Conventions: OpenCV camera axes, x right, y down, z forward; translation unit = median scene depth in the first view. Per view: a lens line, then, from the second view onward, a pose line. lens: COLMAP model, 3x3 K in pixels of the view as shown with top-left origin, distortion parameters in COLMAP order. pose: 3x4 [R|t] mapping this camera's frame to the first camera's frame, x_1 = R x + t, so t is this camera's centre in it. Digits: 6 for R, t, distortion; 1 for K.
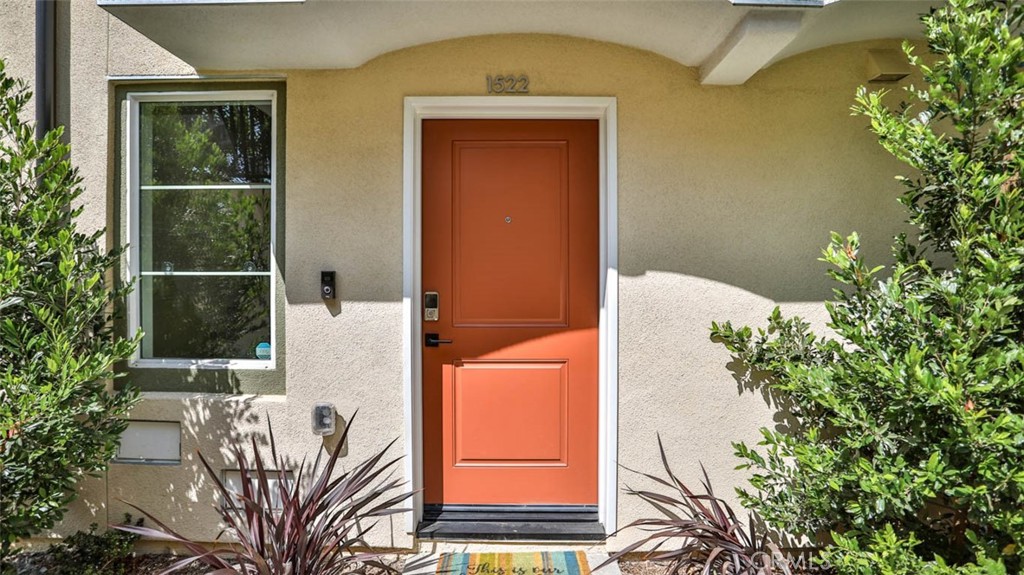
lens RADIAL K [[529.0, 0, 509.7], [0, 529.0, 279.6], [0, 0, 1]] dist [-0.072941, 0.033494]
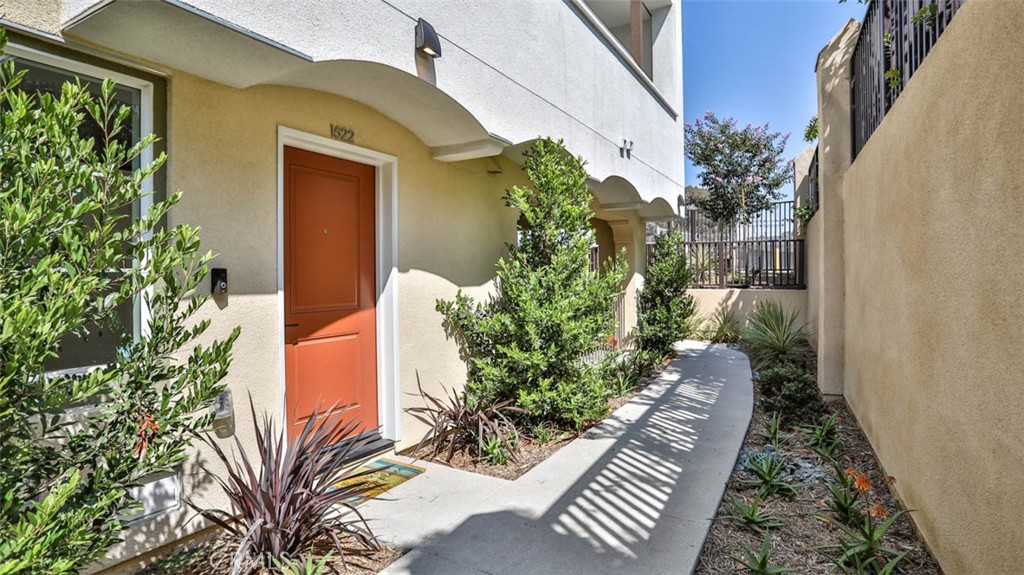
lens RADIAL K [[529.0, 0, 509.7], [0, 529.0, 279.6], [0, 0, 1]] dist [-0.072941, 0.033494]
pose [[0.502557, -0.012864, 0.864449, -0.972259], [0.011481, 0.999900, 0.008205, 0.005729], [-0.864468, 0.005801, 0.502654, -0.068756]]
